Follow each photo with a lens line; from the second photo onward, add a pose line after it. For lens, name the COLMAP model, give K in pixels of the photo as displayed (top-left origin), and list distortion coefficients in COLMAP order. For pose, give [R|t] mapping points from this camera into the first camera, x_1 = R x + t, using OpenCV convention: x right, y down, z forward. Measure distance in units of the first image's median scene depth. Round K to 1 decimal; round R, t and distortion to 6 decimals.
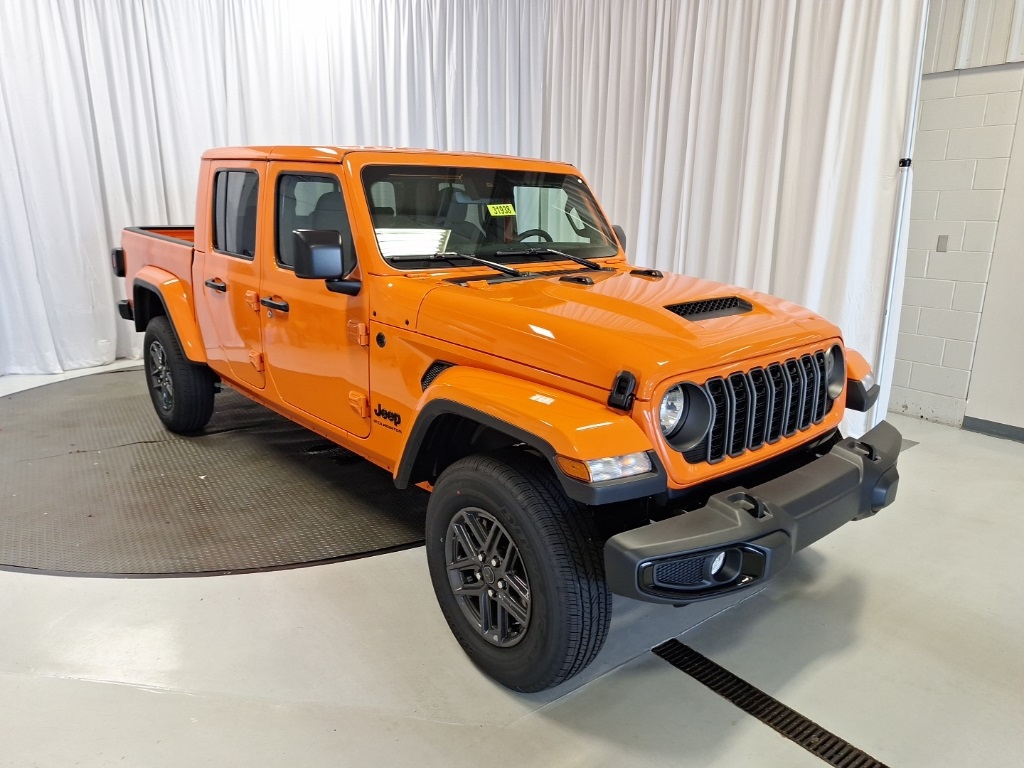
lens RADIAL K [[683.4, 0, 522.5], [0, 683.4, 386.2], [0, 0, 1]] dist [0.021020, -0.004092]
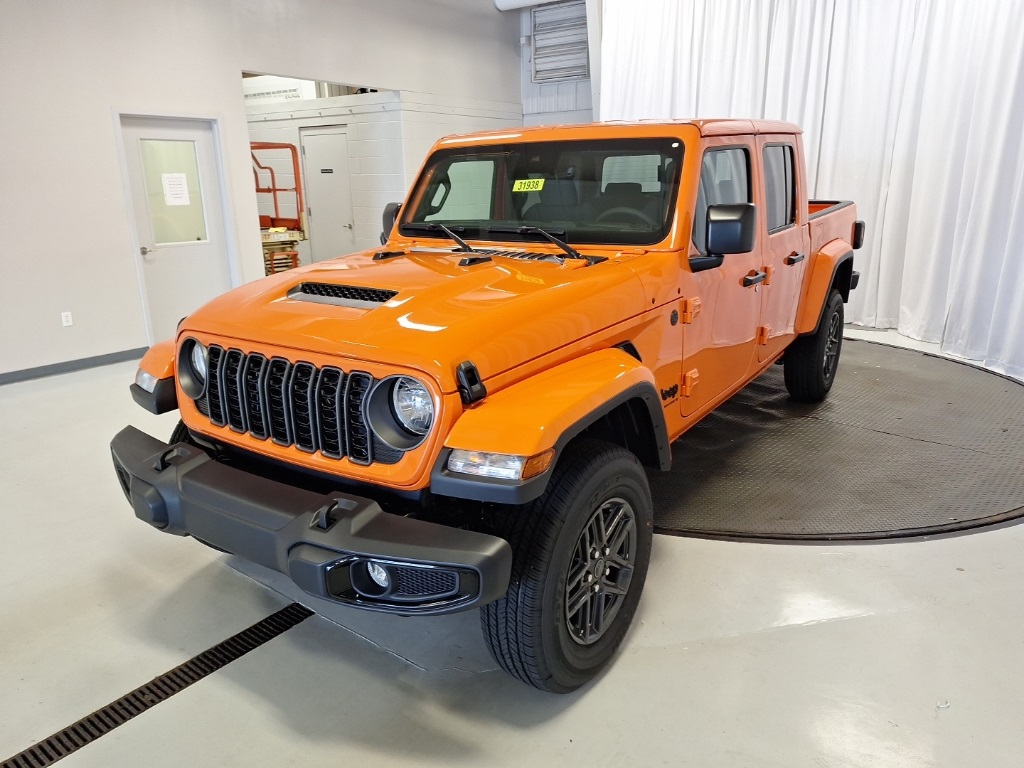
lens RADIAL K [[693.1, 0, 512.0], [0, 693.1, 384.0], [0, 0, 1]] dist [0.004329, -0.006359]
pose [[0.295474, 0.253914, -0.920990, 1.023283], [-0.223546, 0.955646, 0.191750, -0.190907], [0.928828, 0.149226, 0.339130, 0.767159]]
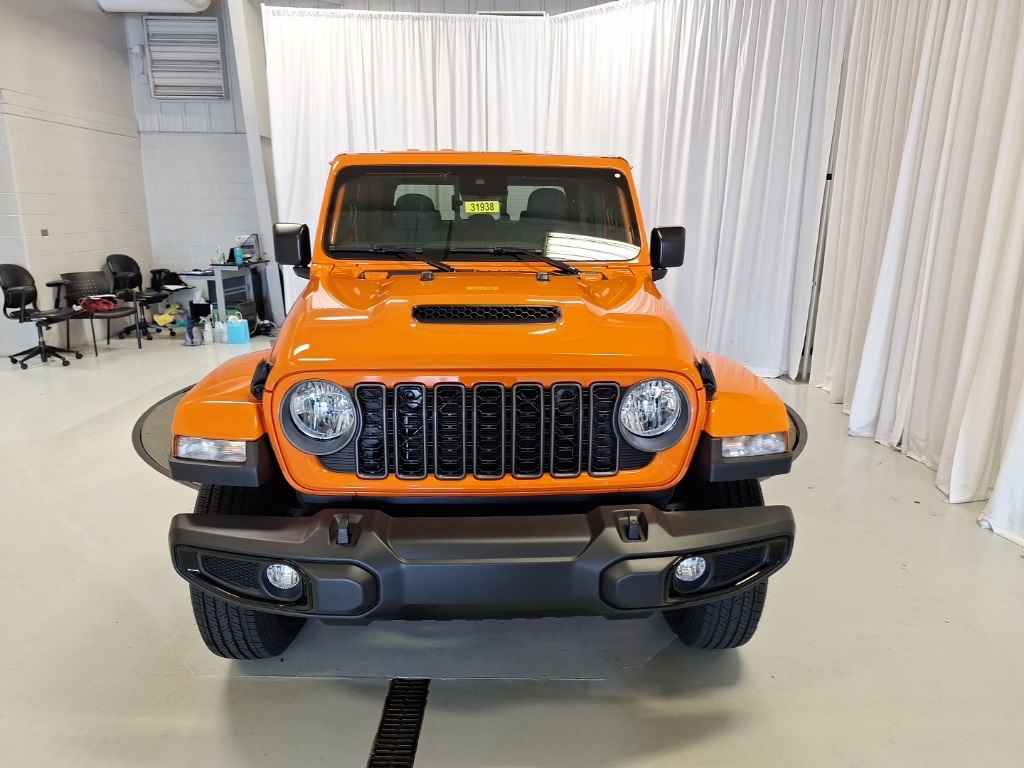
lens RADIAL K [[693.1, 0, 512.0], [0, 693.1, 384.0], [0, 0, 1]] dist [0.004329, -0.006359]
pose [[0.795073, 0.142413, -0.589556, 0.690083], [-0.155785, 0.987382, 0.028421, -0.047090], [0.586165, 0.069247, 0.807227, 0.272889]]
